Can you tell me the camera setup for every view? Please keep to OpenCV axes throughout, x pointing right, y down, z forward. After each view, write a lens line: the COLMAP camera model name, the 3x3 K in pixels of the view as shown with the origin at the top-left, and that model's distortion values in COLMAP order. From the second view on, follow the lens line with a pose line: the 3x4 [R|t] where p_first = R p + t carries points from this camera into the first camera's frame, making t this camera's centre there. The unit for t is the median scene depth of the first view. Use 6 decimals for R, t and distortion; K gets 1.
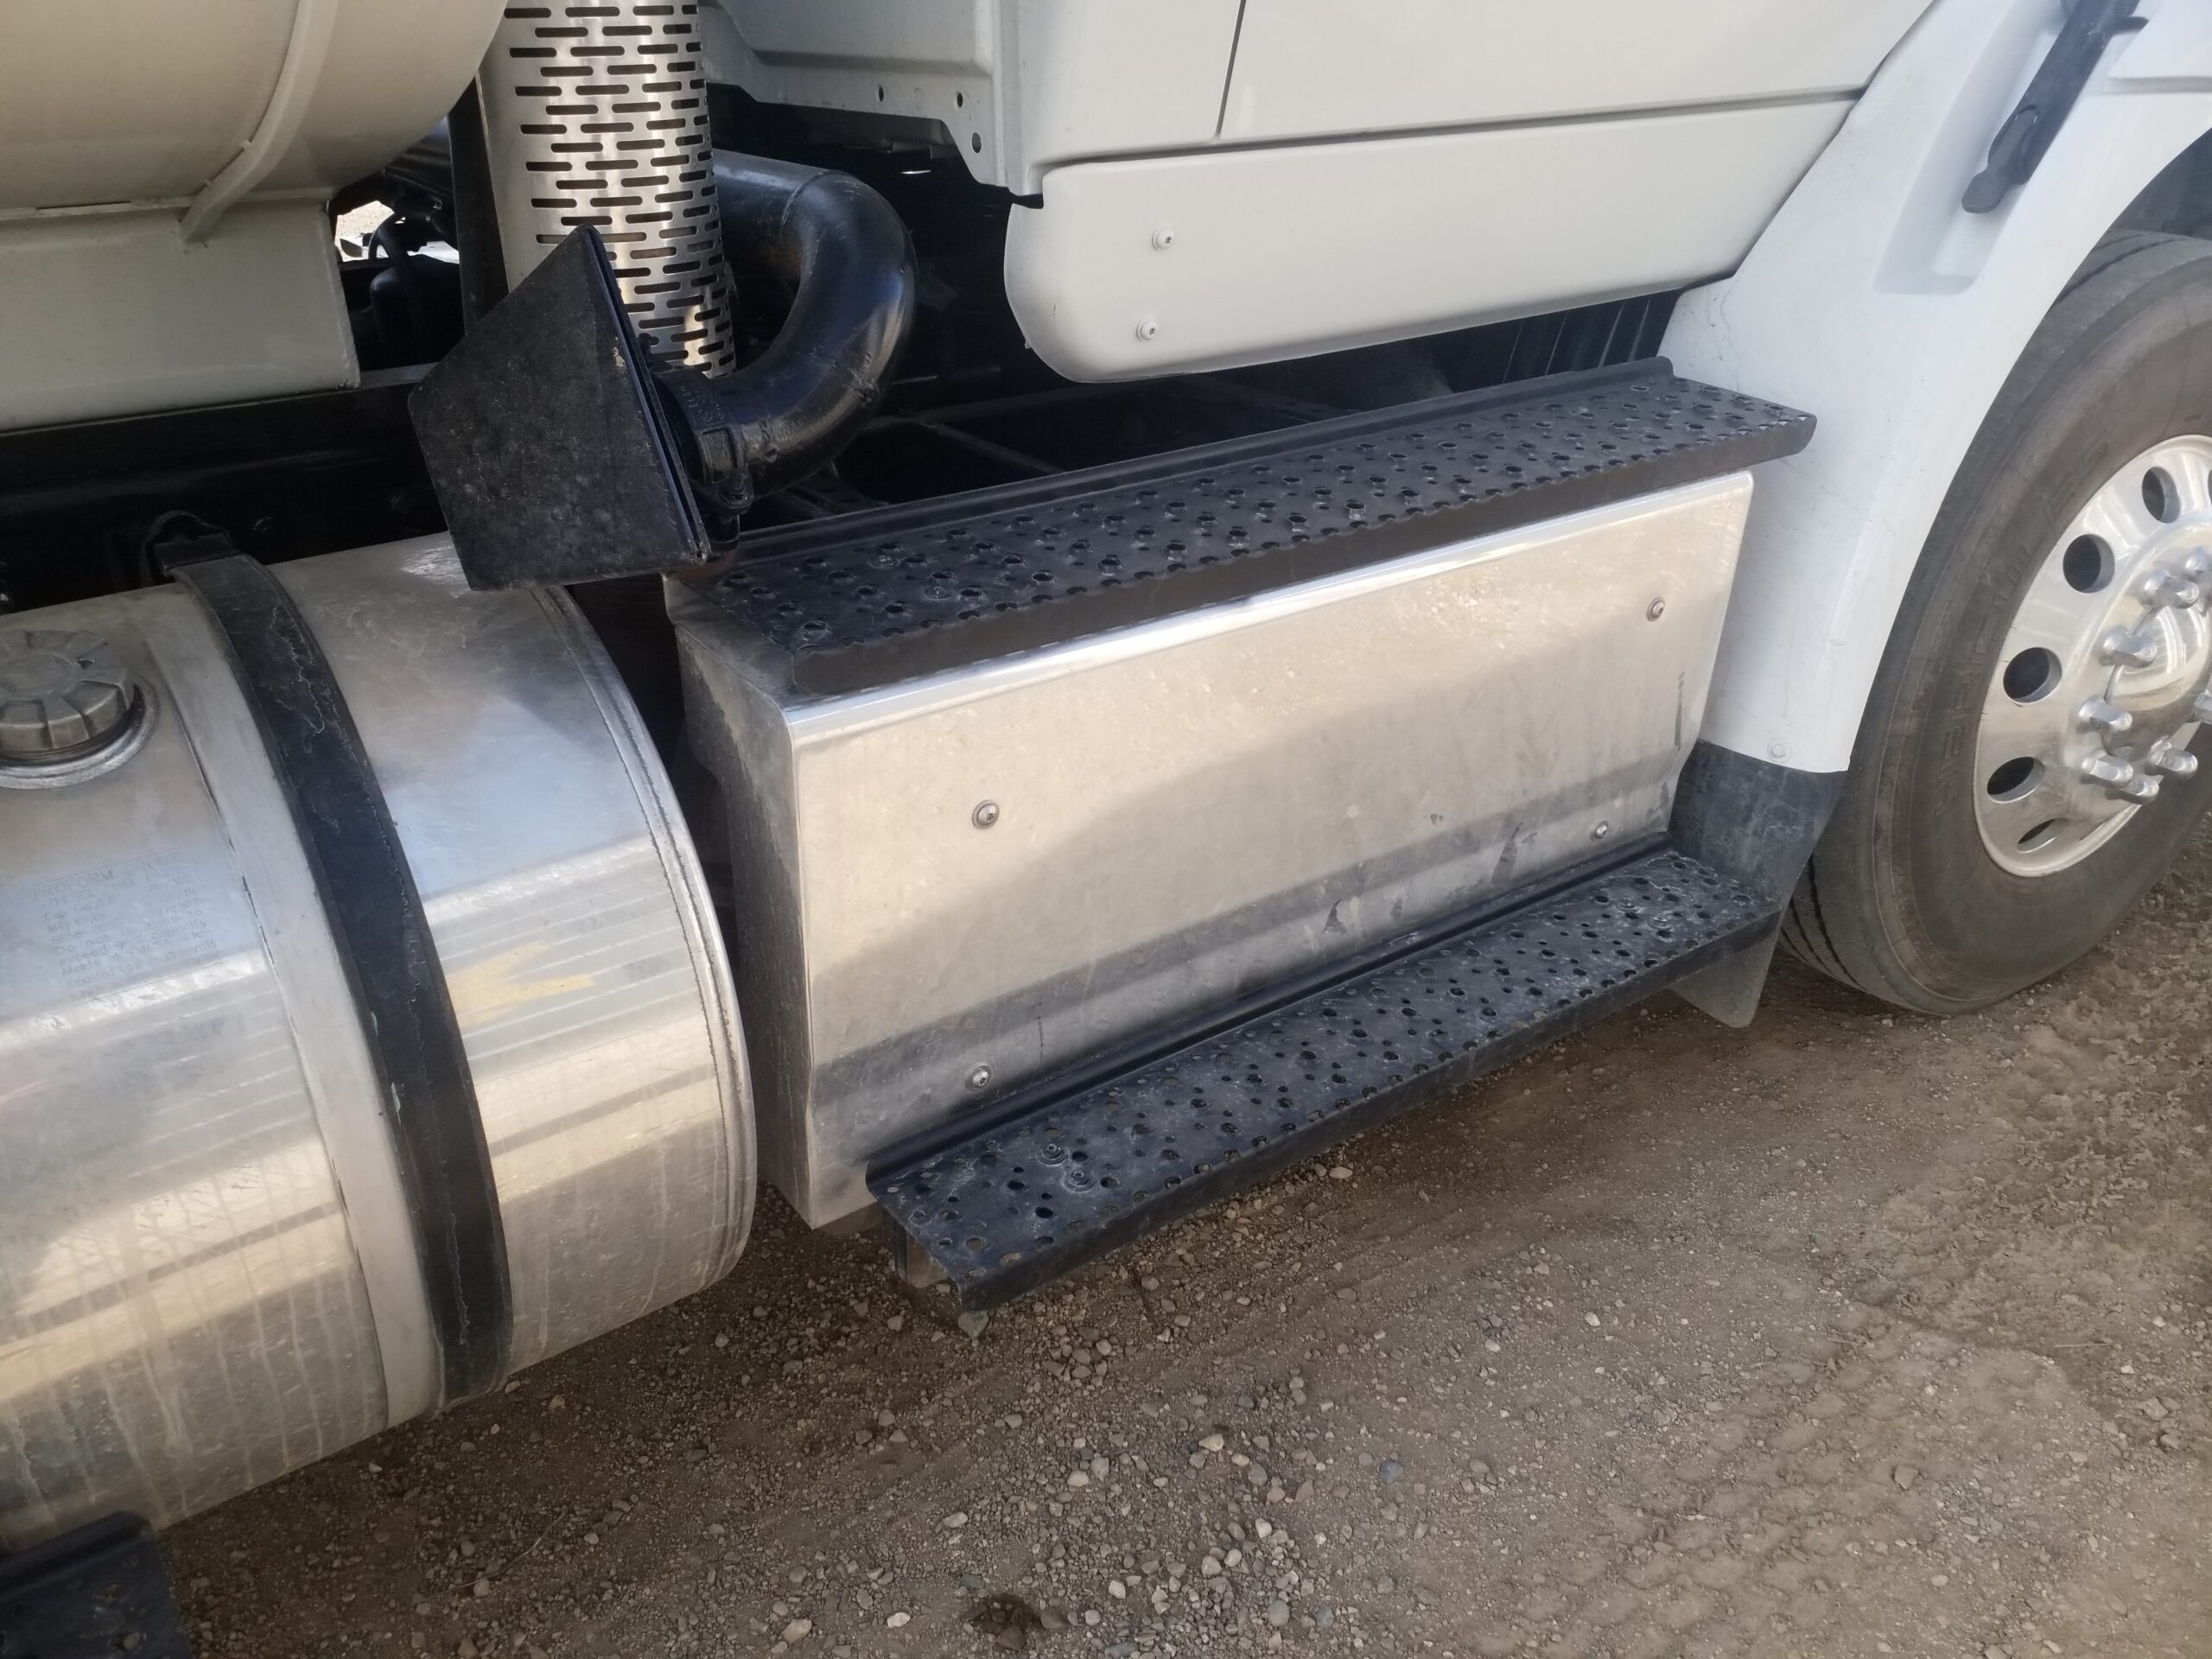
lens RADIAL K [[1753.8, 0, 1091.9], [0, 1753.8, 827.8], [0, 0, 1]] dist [0.109139, -0.149449]
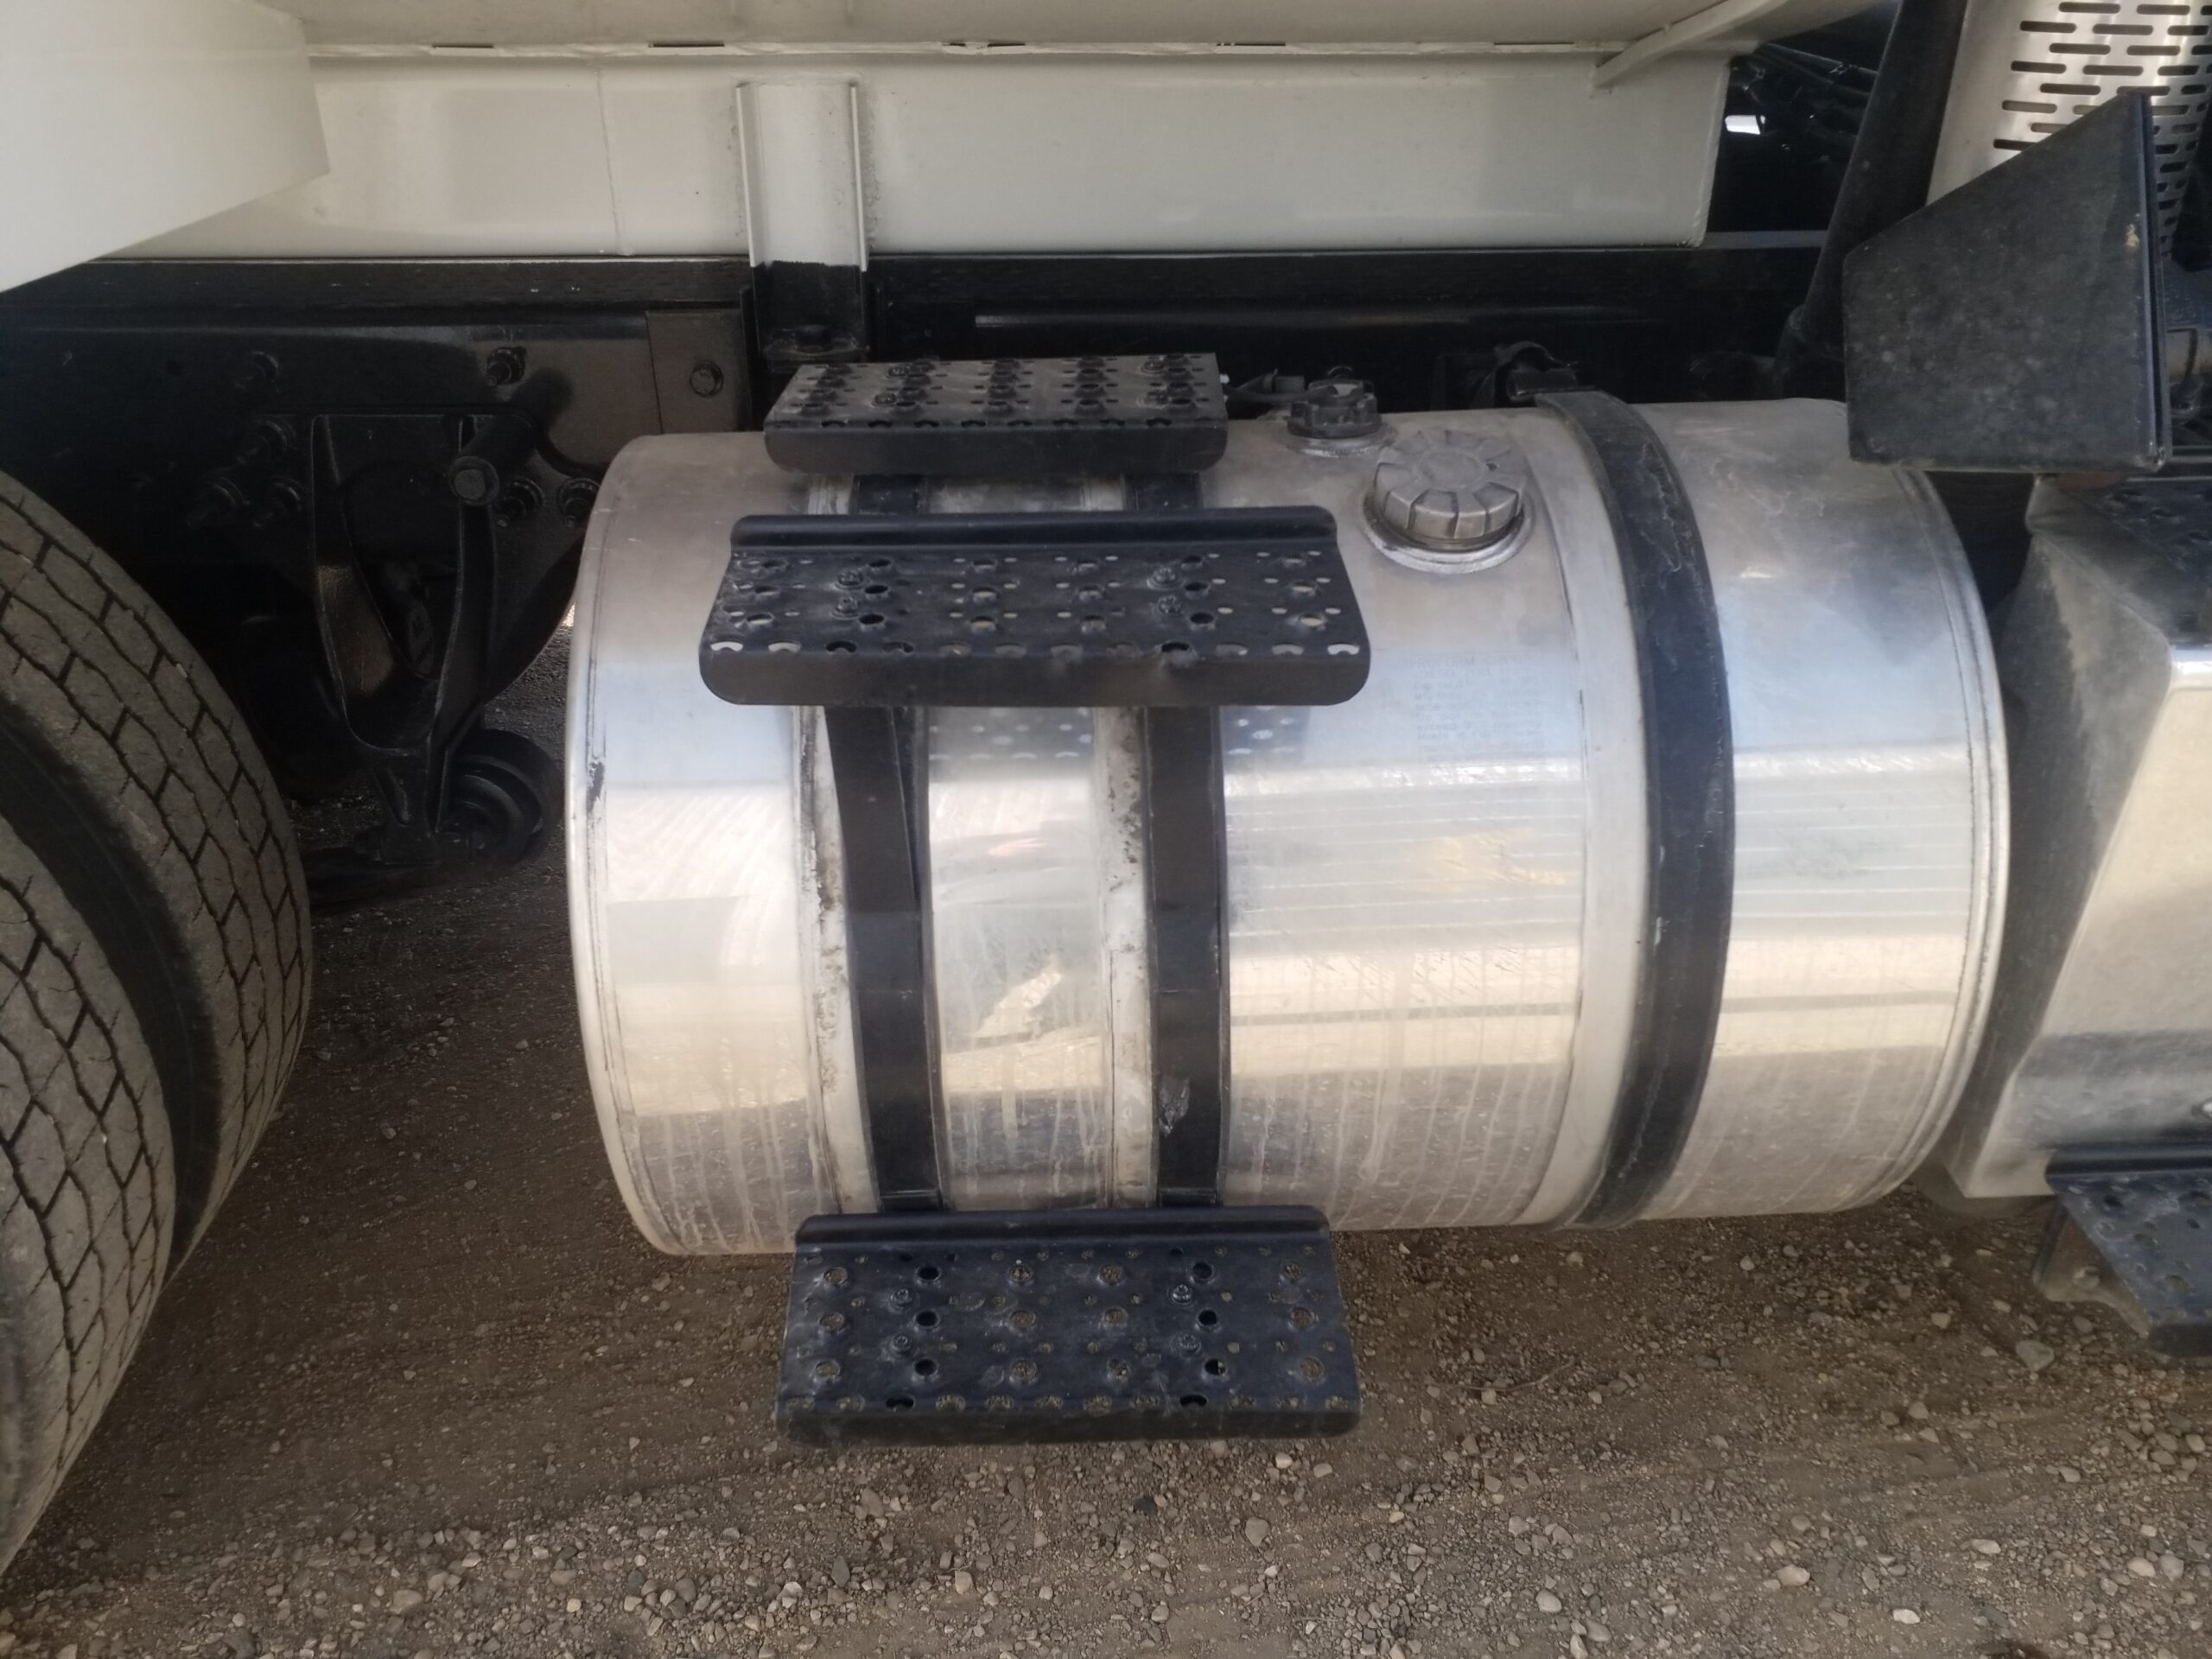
lens RADIAL K [[1788.5, 0, 1212.7], [0, 1788.5, 821.7], [0, 0, 1]] dist [0.096295, -0.084690]
pose [[0.857989, 0.266339, -0.439225, -0.108083], [-0.247016, 0.963647, 0.101818, 0.030705], [0.450376, 0.021137, 0.892589, -0.037010]]
